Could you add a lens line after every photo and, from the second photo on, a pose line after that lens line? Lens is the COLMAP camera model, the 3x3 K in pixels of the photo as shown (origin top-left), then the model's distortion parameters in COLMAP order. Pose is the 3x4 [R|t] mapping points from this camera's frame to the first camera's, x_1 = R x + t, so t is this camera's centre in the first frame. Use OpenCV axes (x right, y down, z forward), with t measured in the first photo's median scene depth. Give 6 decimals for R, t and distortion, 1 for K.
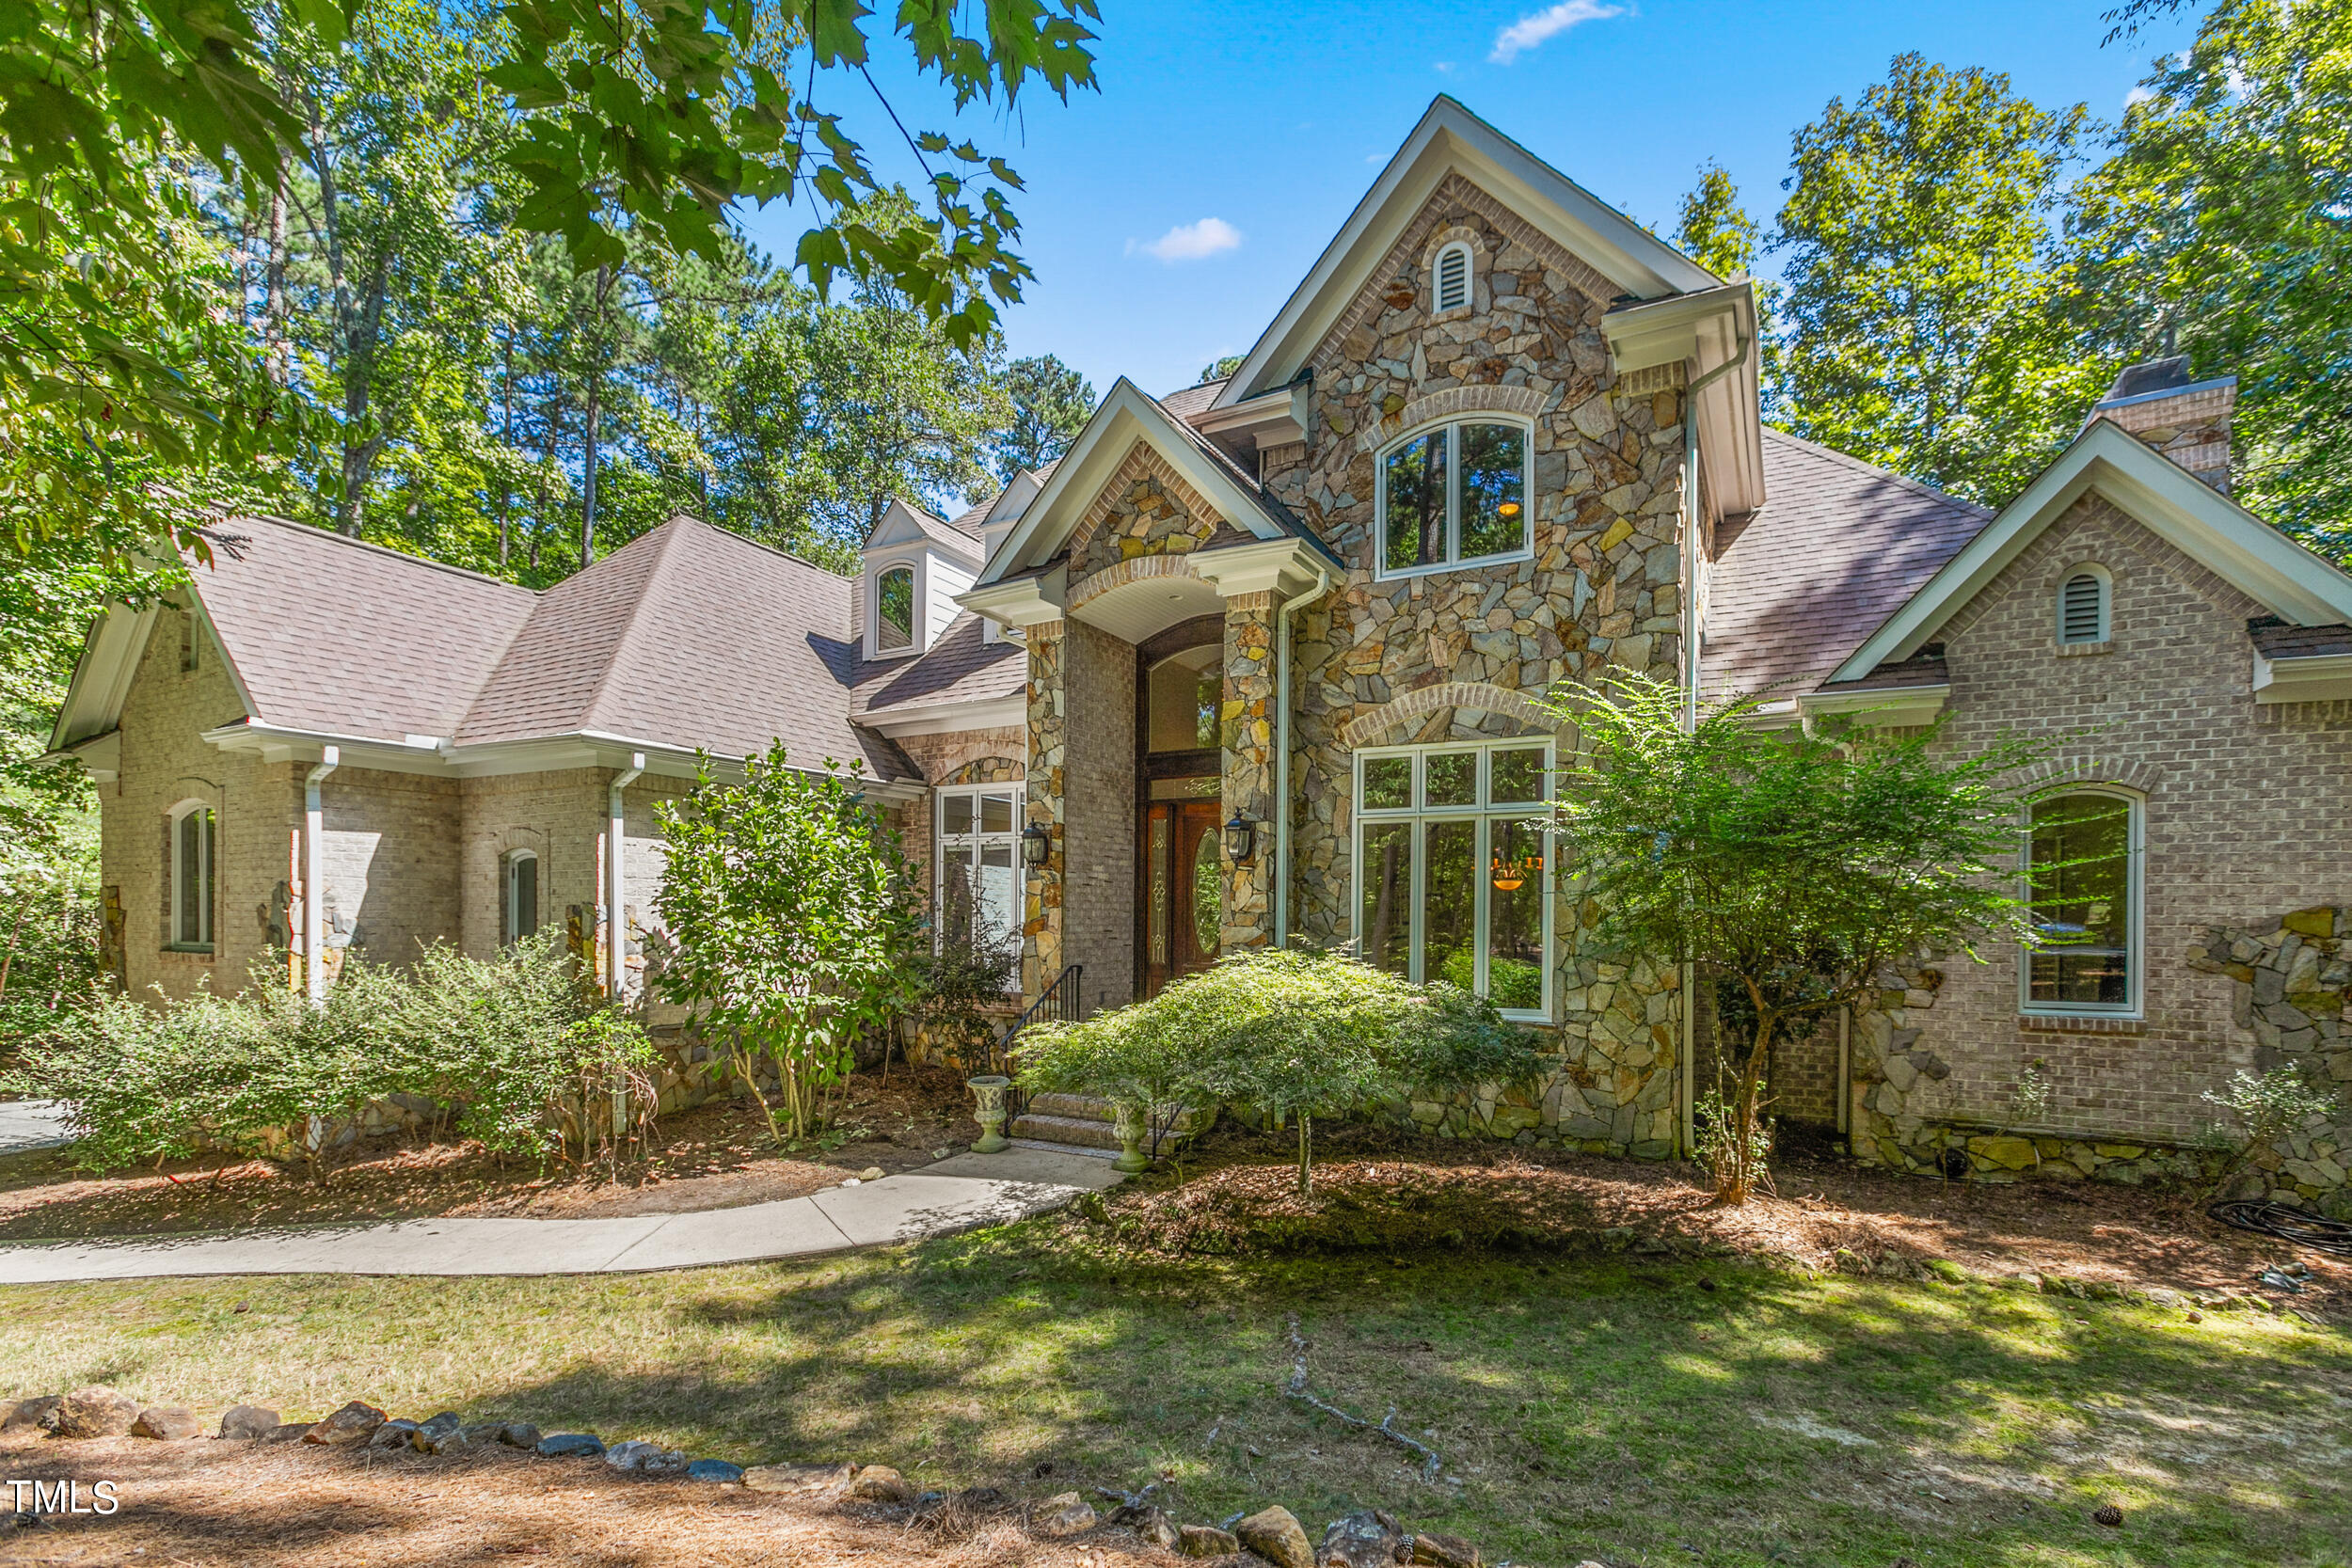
lens RADIAL K [[1074.9, 0, 1209.2], [0, 1074.9, 810.9], [0, 0, 1]] dist [-0.013247, 0.005125]
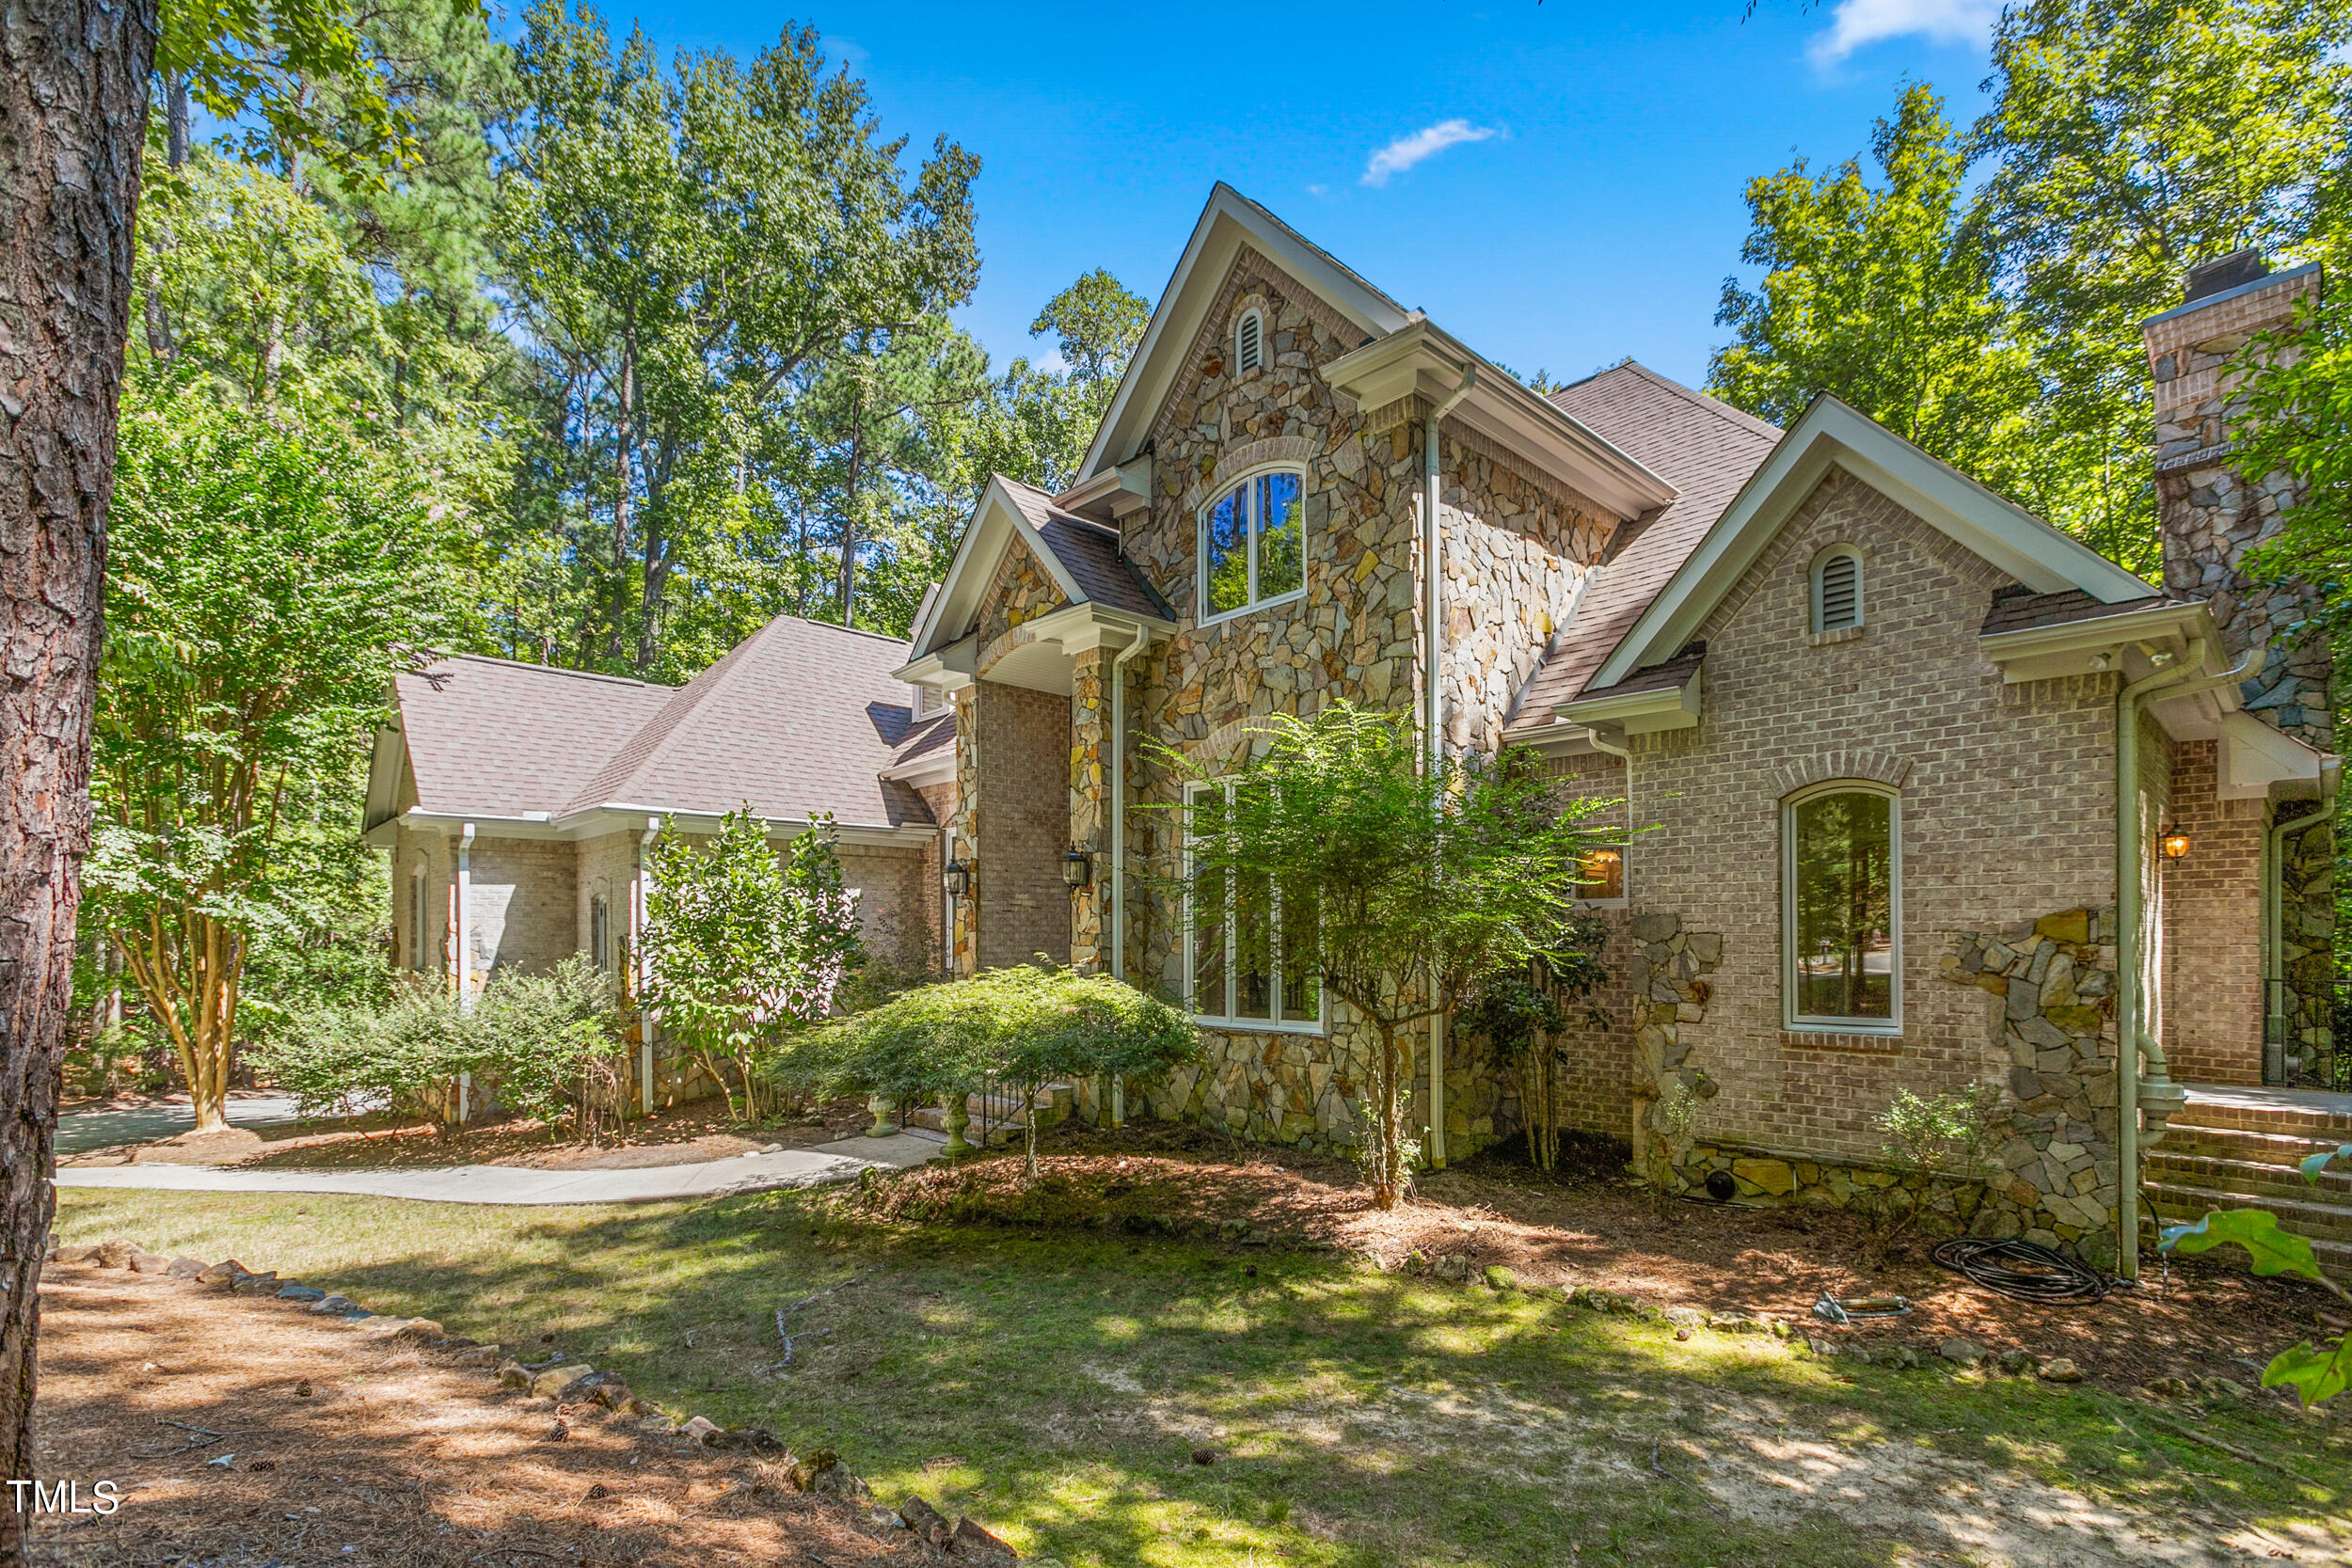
lens RADIAL K [[1074.9, 0, 1209.7], [0, 1074.9, 812.3], [0, 0, 1]] dist [-0.013247, 0.005125]
pose [[0.955958, -0.048809, -0.289417, 0.554103], [0.043895, 0.998761, -0.023451, -0.000435], [0.290203, 0.009715, 0.956916, -0.048501]]
